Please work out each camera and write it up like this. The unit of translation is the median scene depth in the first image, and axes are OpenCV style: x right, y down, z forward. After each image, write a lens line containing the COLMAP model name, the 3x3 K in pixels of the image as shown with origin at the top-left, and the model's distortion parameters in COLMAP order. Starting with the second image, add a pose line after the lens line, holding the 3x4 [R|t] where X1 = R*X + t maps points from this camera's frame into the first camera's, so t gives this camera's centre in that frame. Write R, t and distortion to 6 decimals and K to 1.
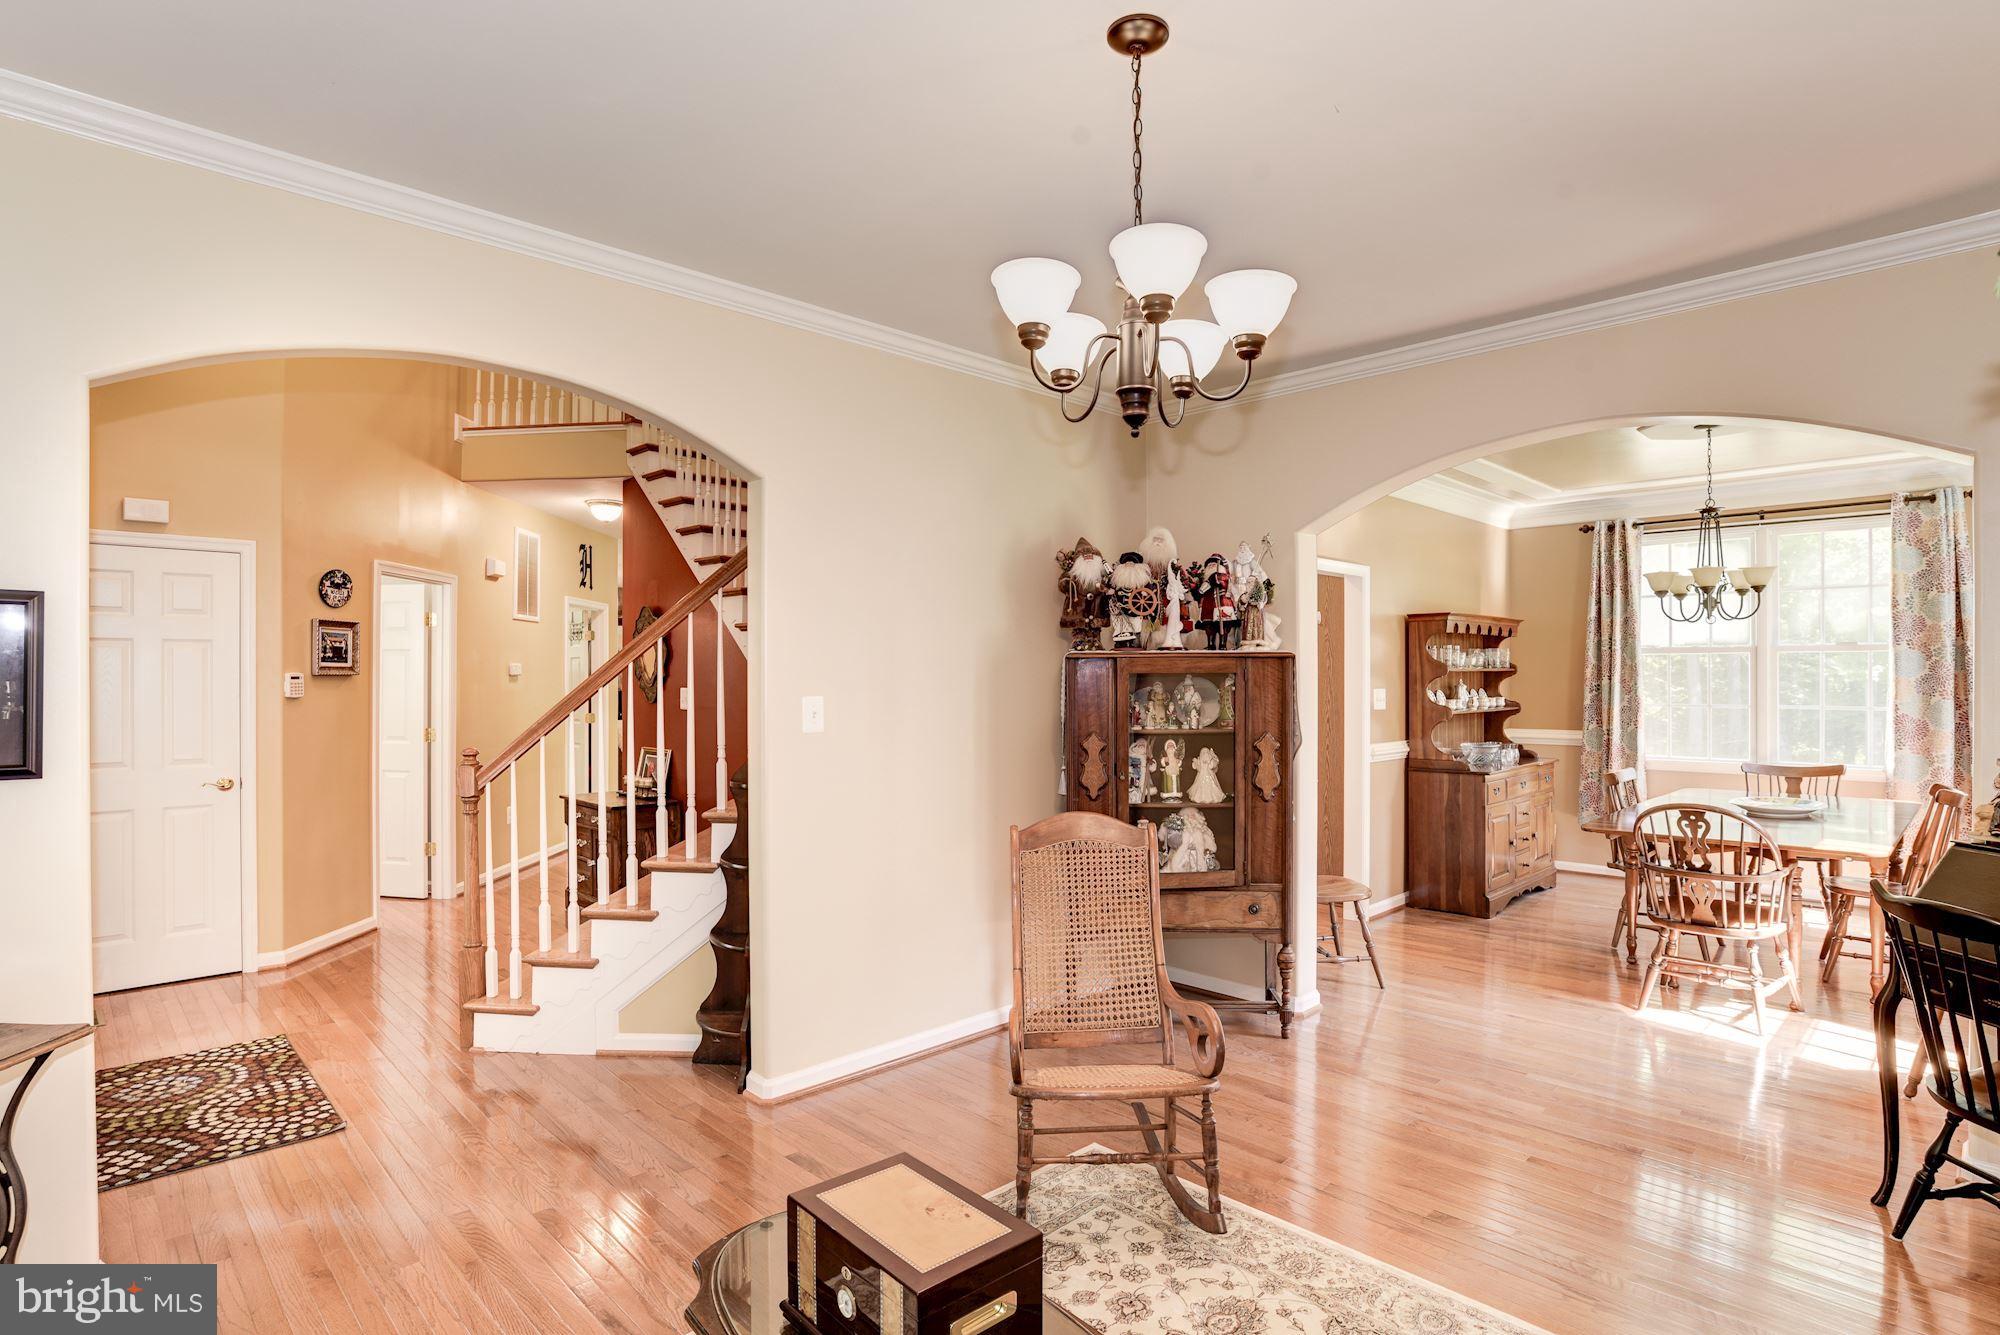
lens RADIAL K [[1022.6, 0, 990.5], [0, 1022.6, 673.8], [0, 0, 1]] dist [-0.080737, 0.040031]
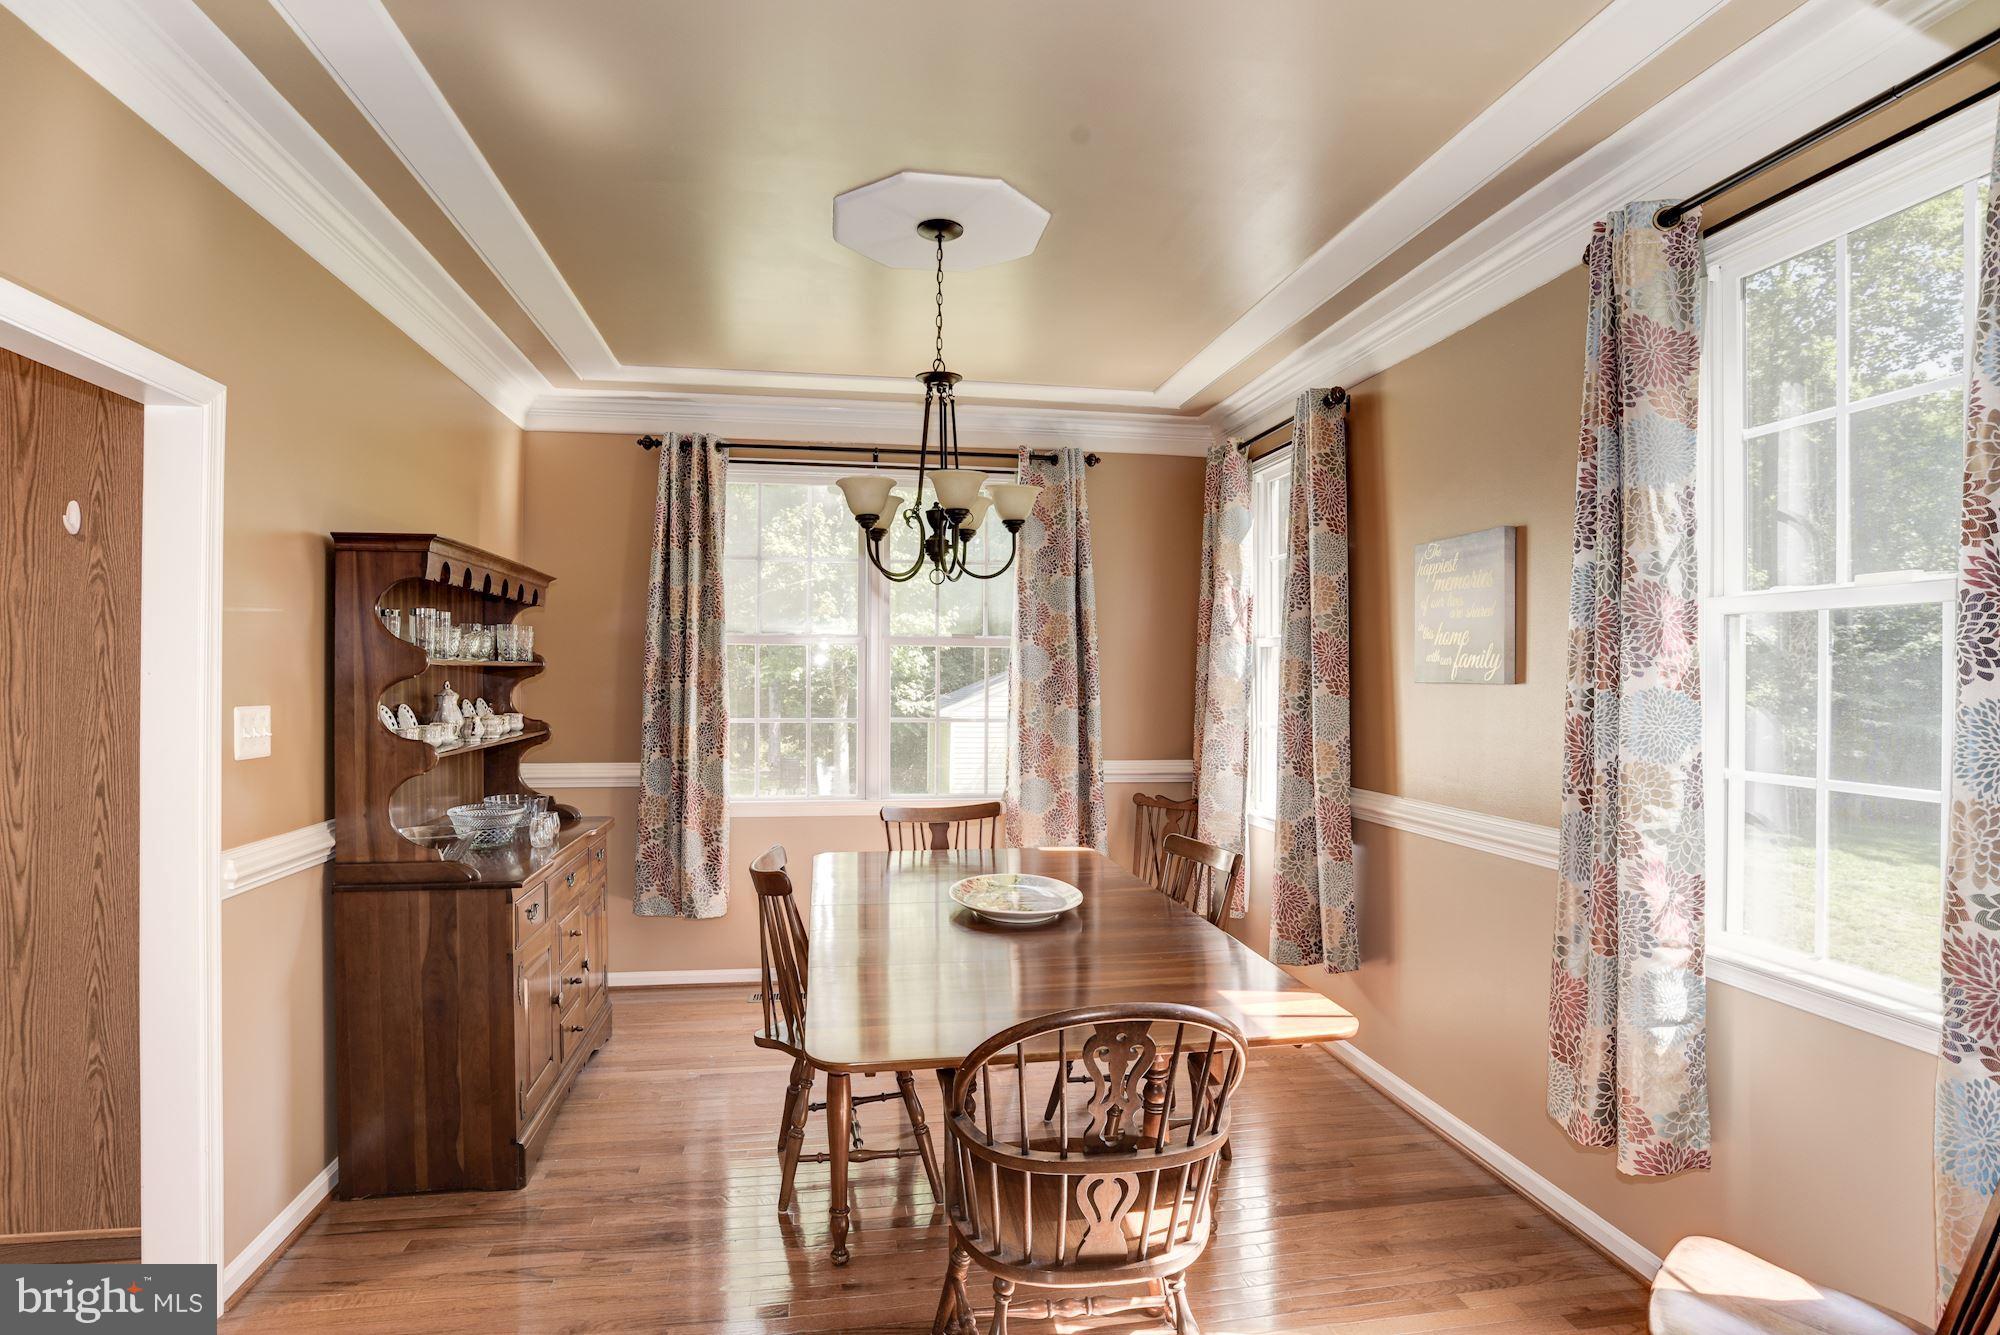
lens RADIAL K [[1022.6, 0, 990.5], [0, 1022.6, 673.8], [0, 0, 1]] dist [-0.080737, 0.040031]
pose [[0.564612, 0.006477, 0.825331, 0.216350], [-0.009120, 0.999957, -0.001609, -0.000334], [-0.825306, -0.006619, 0.564647, 0.514855]]
